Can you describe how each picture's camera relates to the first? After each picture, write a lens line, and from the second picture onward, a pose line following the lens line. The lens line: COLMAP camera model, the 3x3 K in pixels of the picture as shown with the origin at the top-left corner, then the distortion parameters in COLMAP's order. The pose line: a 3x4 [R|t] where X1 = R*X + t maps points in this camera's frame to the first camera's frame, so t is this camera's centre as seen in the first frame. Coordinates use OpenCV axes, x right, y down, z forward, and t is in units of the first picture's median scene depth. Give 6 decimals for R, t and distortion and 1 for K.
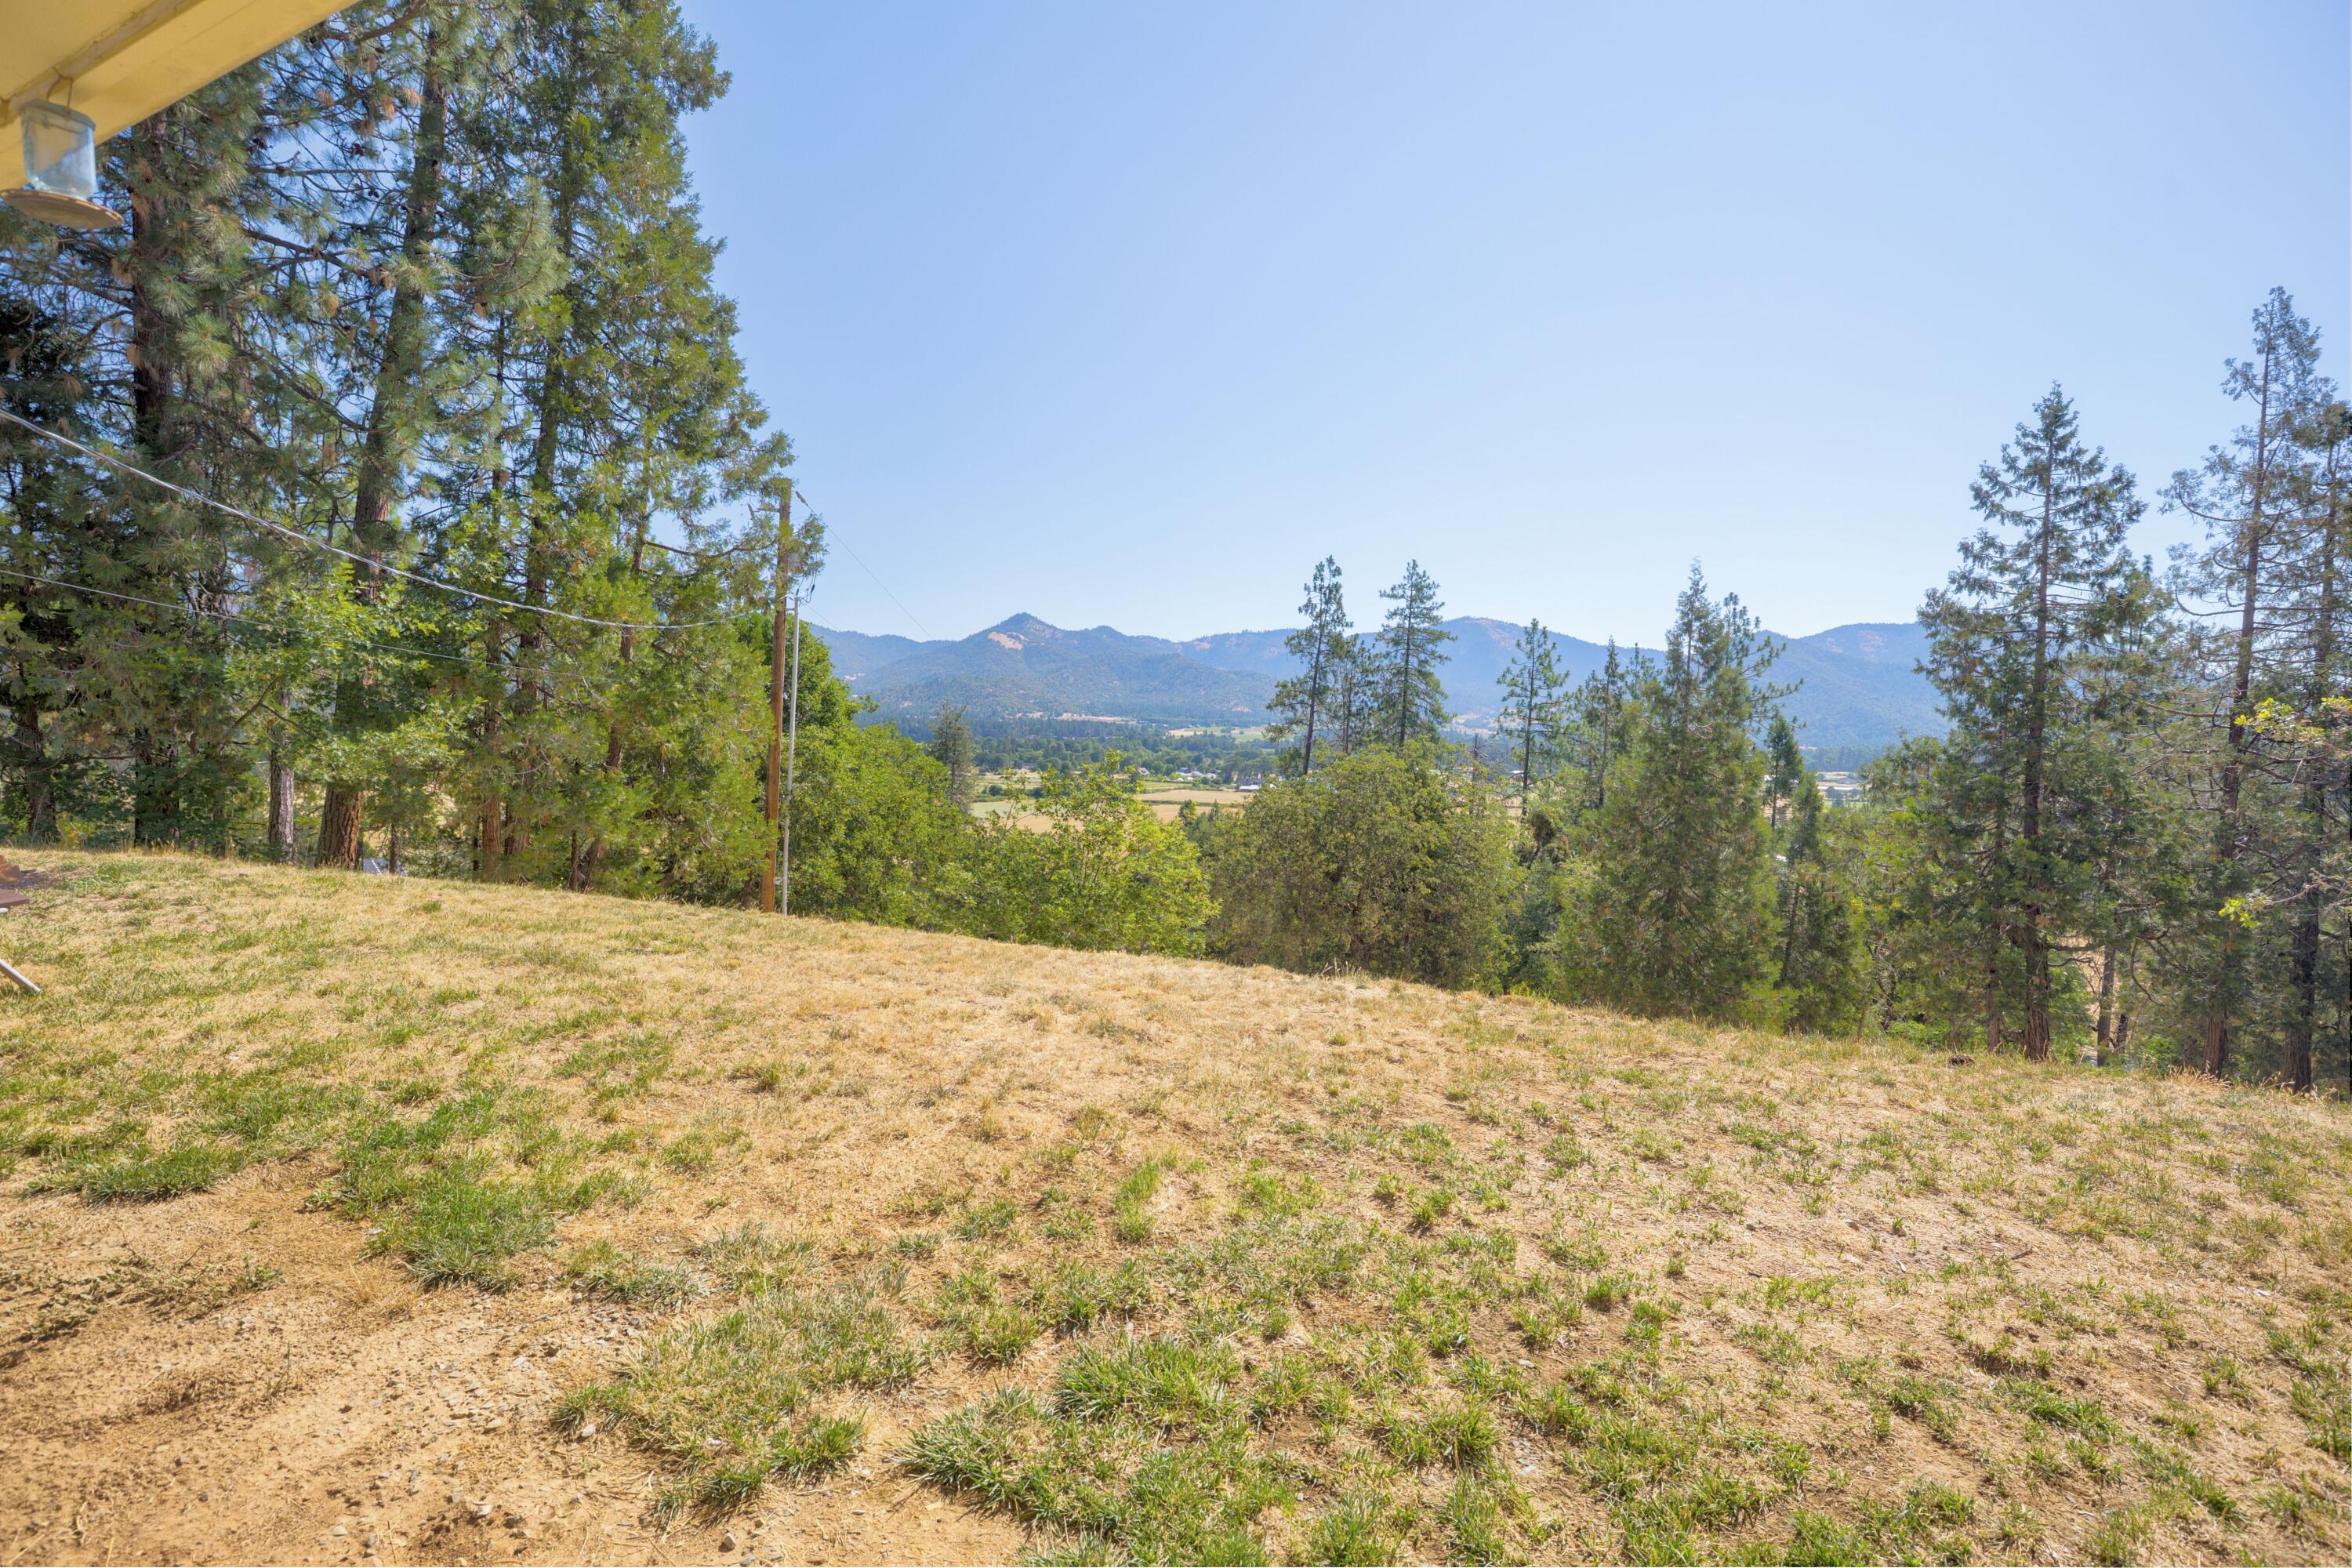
lens RADIAL K [[1067.0, 0, 1162.3], [0, 1067.0, 774.7], [0, 0, 1]] dist [-0.045610, 0.011619]
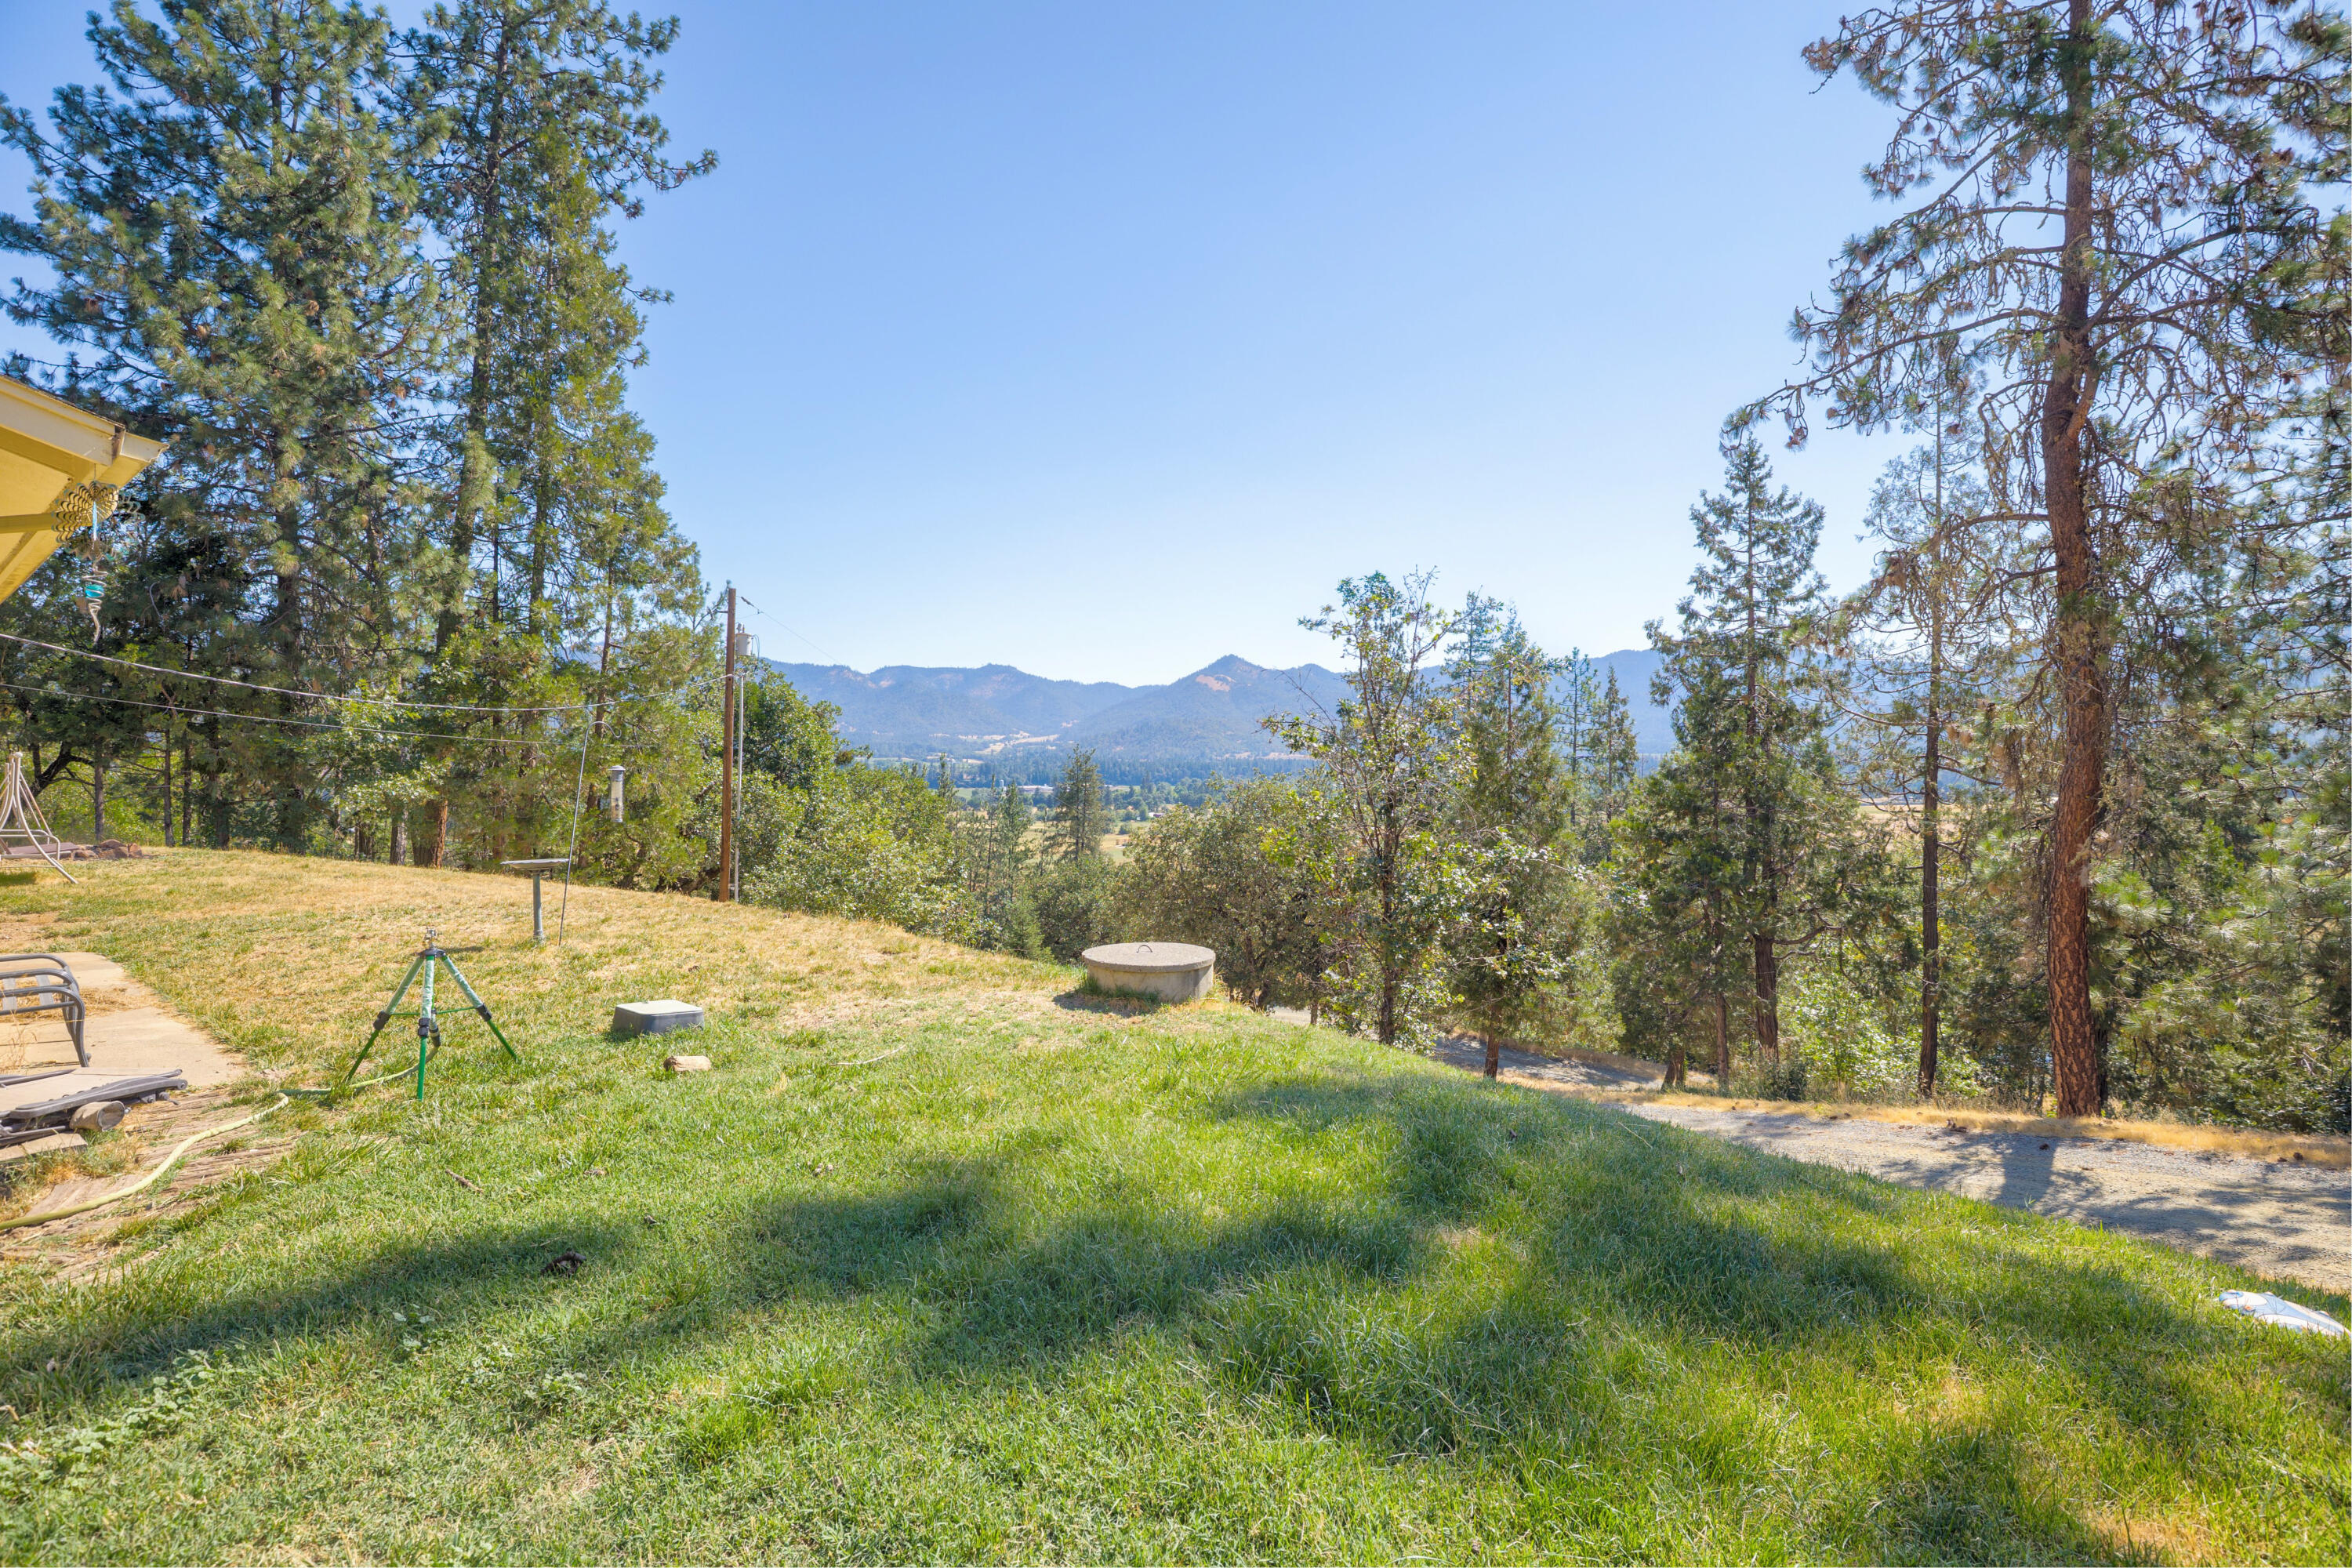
lens RADIAL K [[1067.0, 0, 1162.3], [0, 1067.0, 774.7], [0, 0, 1]] dist [-0.045610, 0.011619]
pose [[0.979639, -0.025860, -0.199093, 0.236326], [0.018476, 0.999074, -0.038854, 0.011446], [0.199914, 0.034385, 0.979210, -0.110952]]
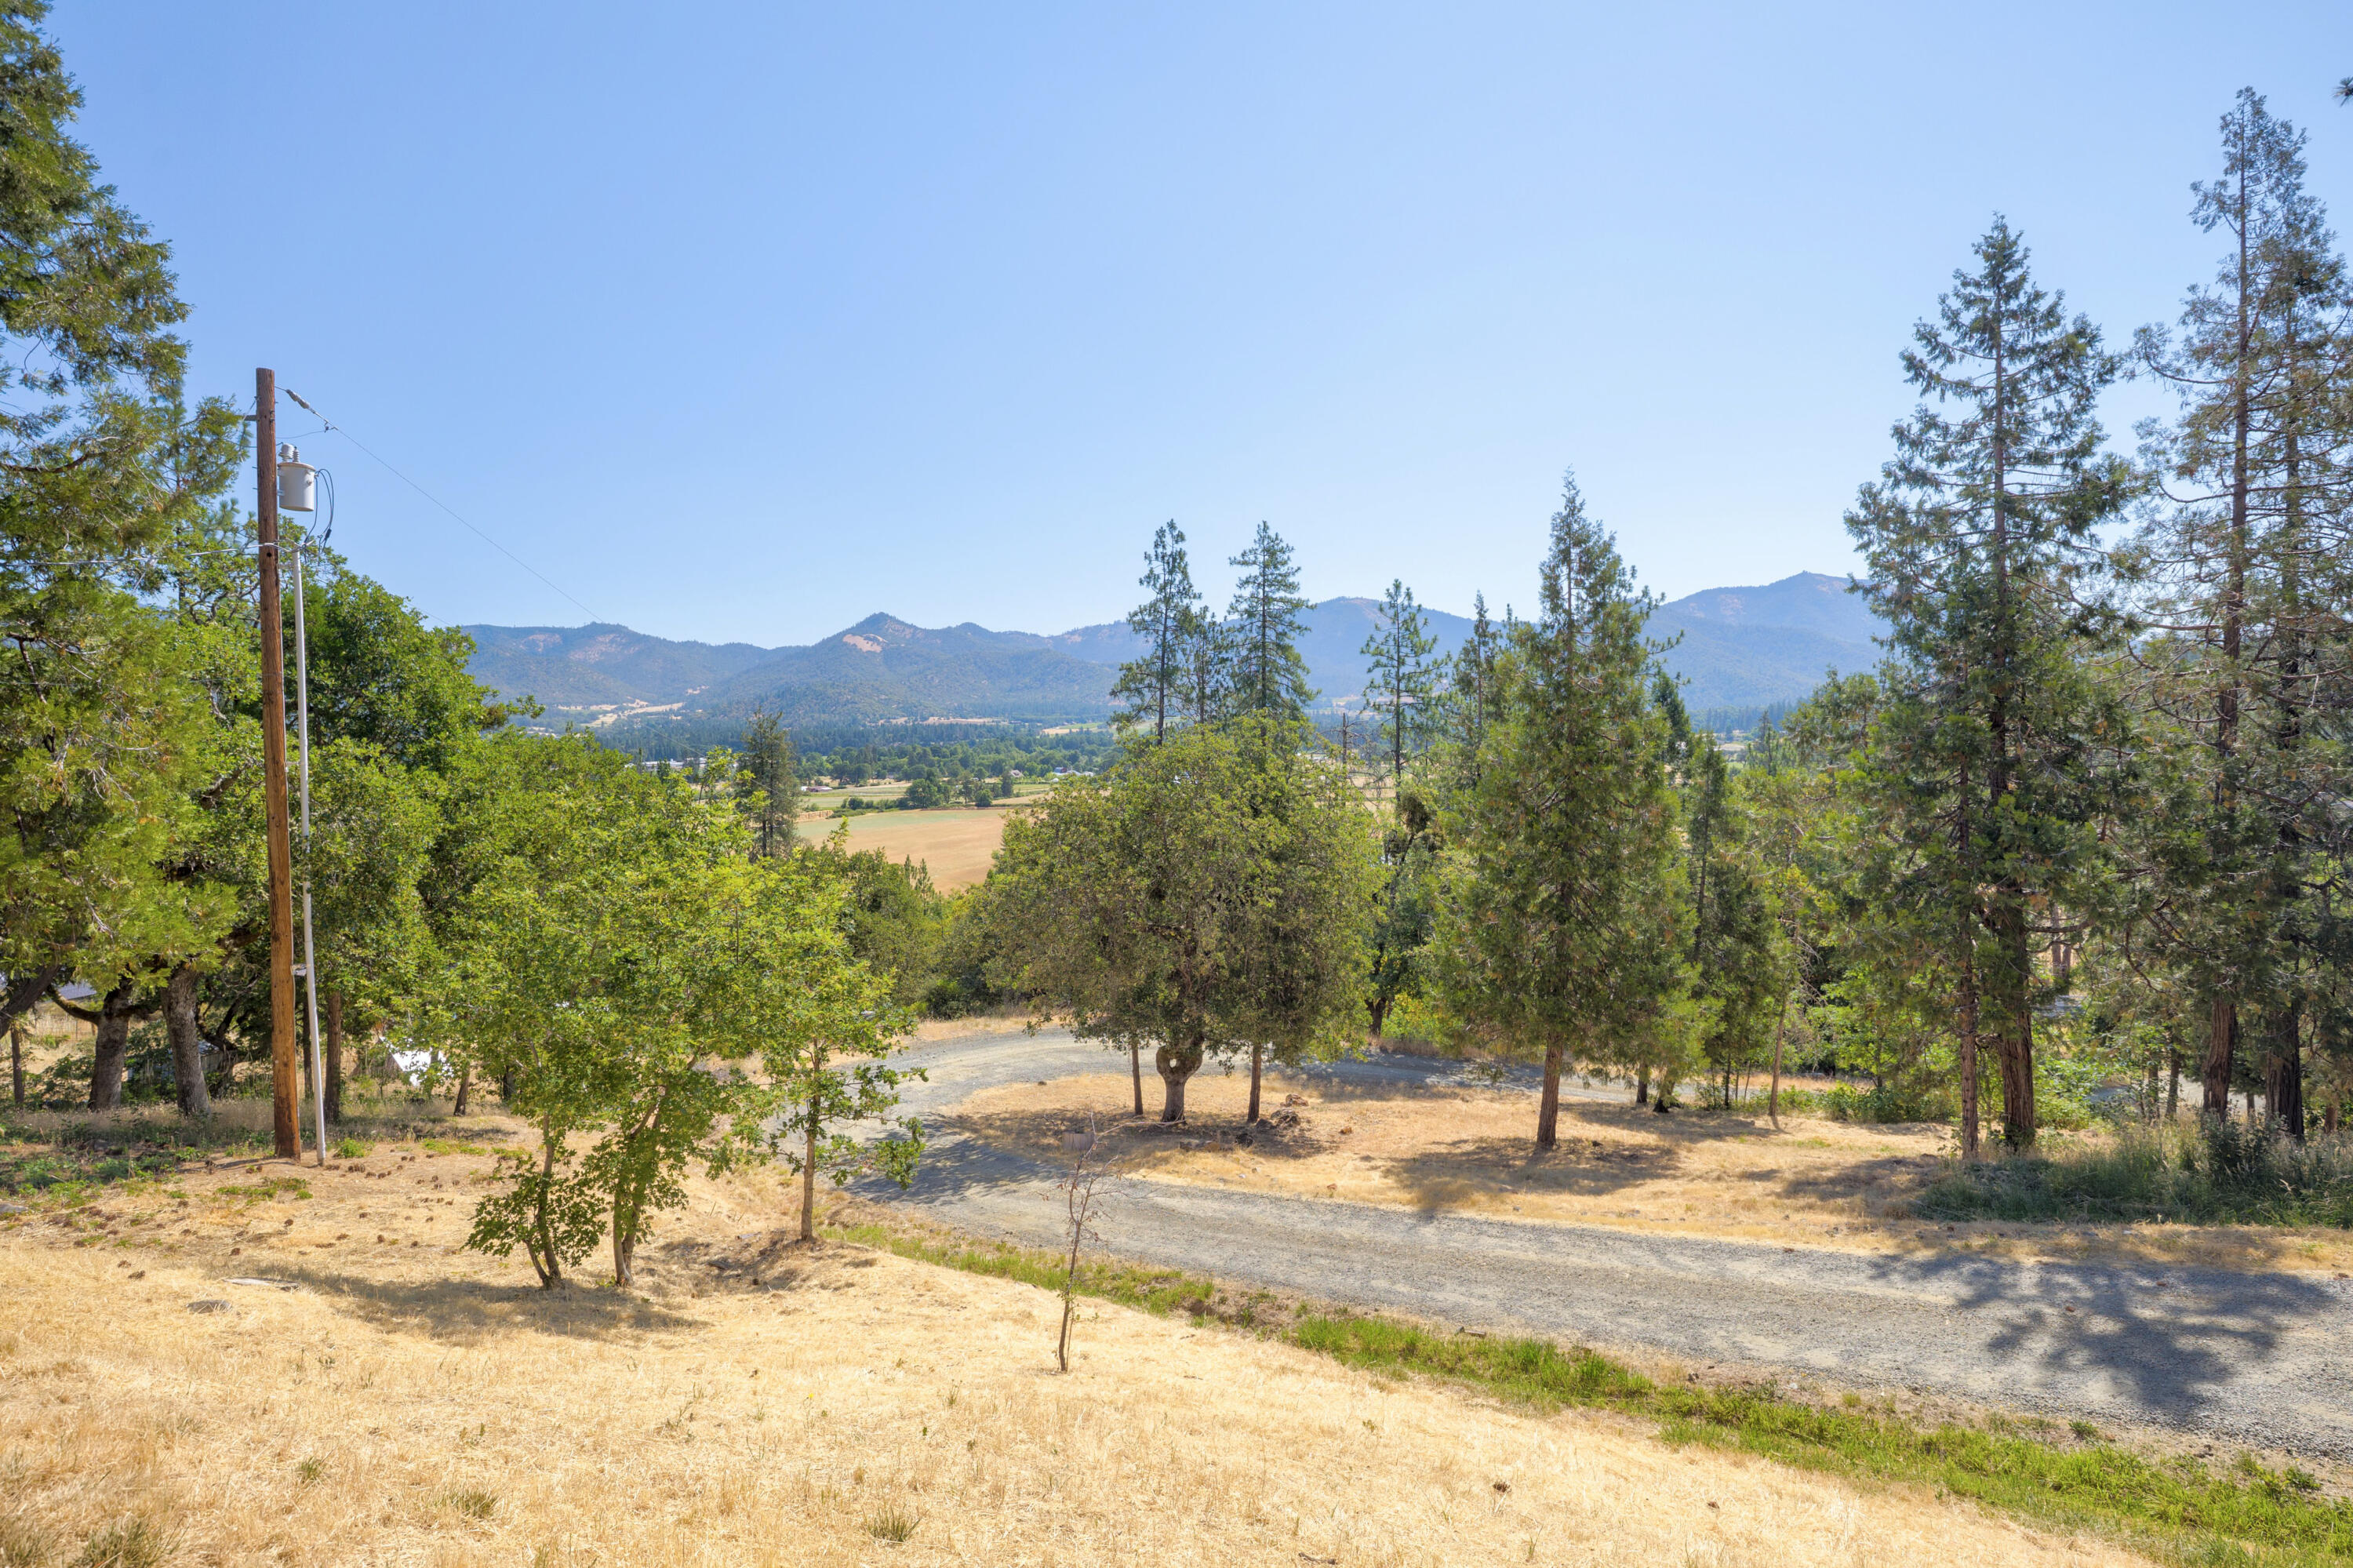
lens RADIAL K [[1106.0, 0, 1176.5], [0, 1106.0, 784.0], [0, 0, 1]] dist [-0.034137, -0.000397]
pose [[0.990815, -0.059963, 0.121206, 0.060700], [0.058642, 0.998175, 0.014437, 0.002783], [-0.121850, -0.007197, 0.992522, 0.135121]]
